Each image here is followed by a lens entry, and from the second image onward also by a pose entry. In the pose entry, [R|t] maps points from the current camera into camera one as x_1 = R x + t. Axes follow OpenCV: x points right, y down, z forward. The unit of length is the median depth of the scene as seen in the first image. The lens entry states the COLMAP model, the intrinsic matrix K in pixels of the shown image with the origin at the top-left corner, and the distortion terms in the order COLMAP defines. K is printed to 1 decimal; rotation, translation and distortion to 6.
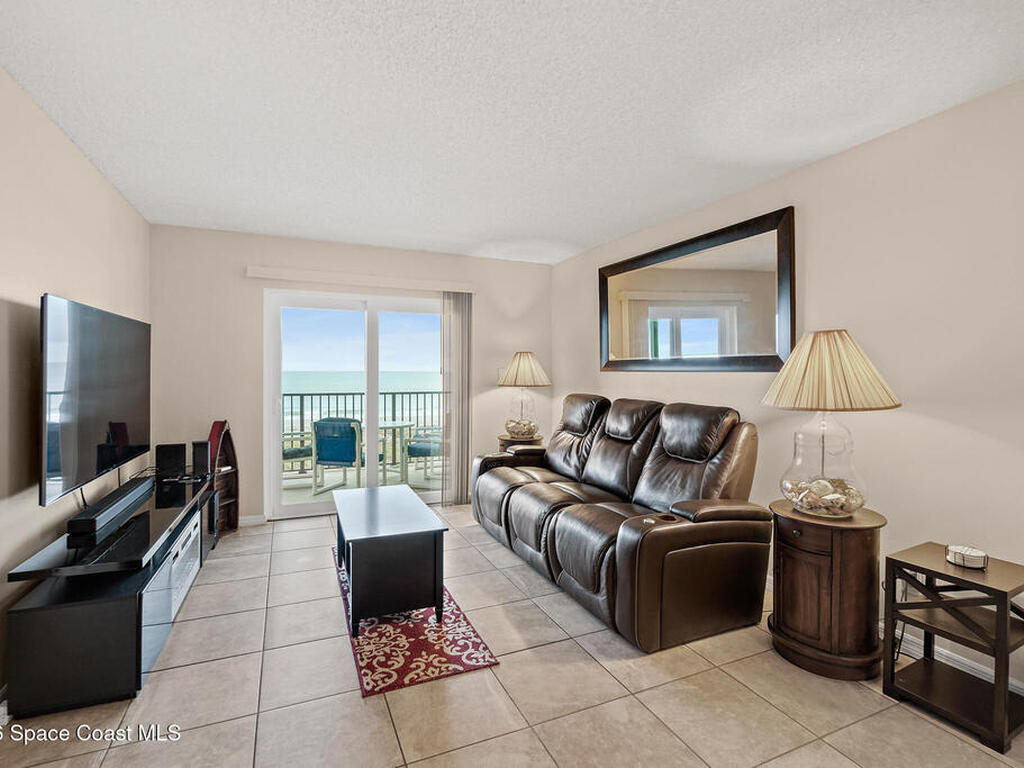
lens RADIAL K [[497.2, 0, 501.4], [0, 497.2, 379.3], [0, 0, 1]] dist [-0.018873, 0.000405]
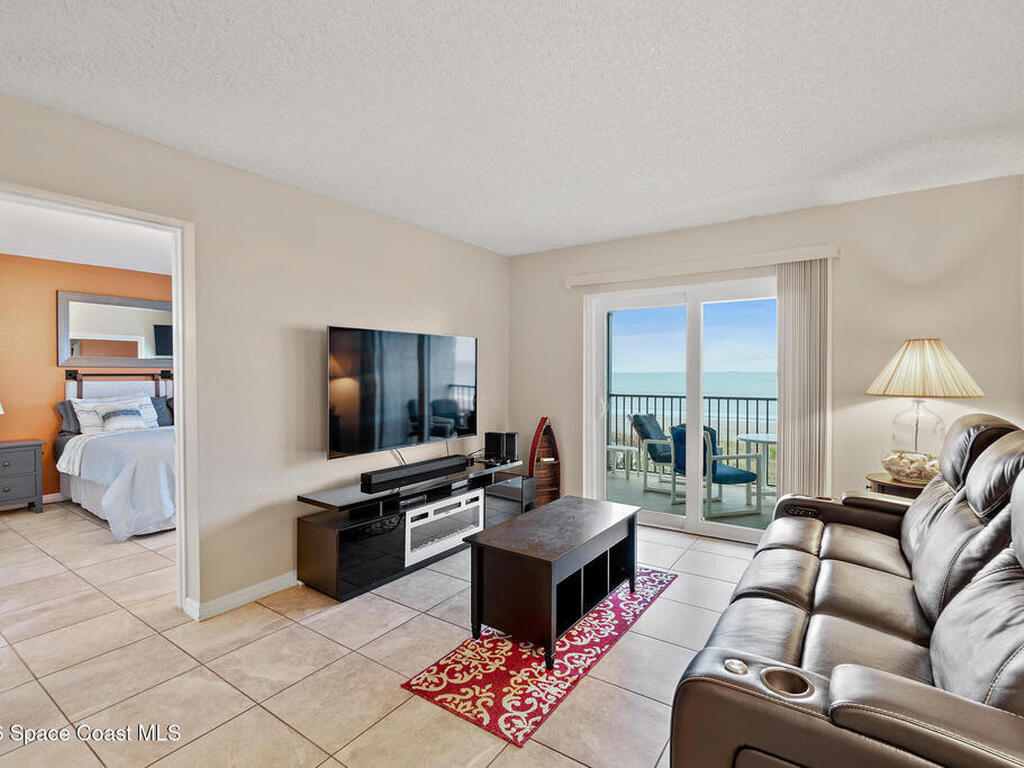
lens RADIAL K [[497.2, 0, 501.4], [0, 497.2, 379.3], [0, 0, 1]] dist [-0.018873, 0.000405]
pose [[0.512186, 0.006711, -0.858849, 0.592544], [-0.002790, 0.999977, 0.006151, -0.016341], [0.858870, -0.000754, 0.512193, 0.519108]]
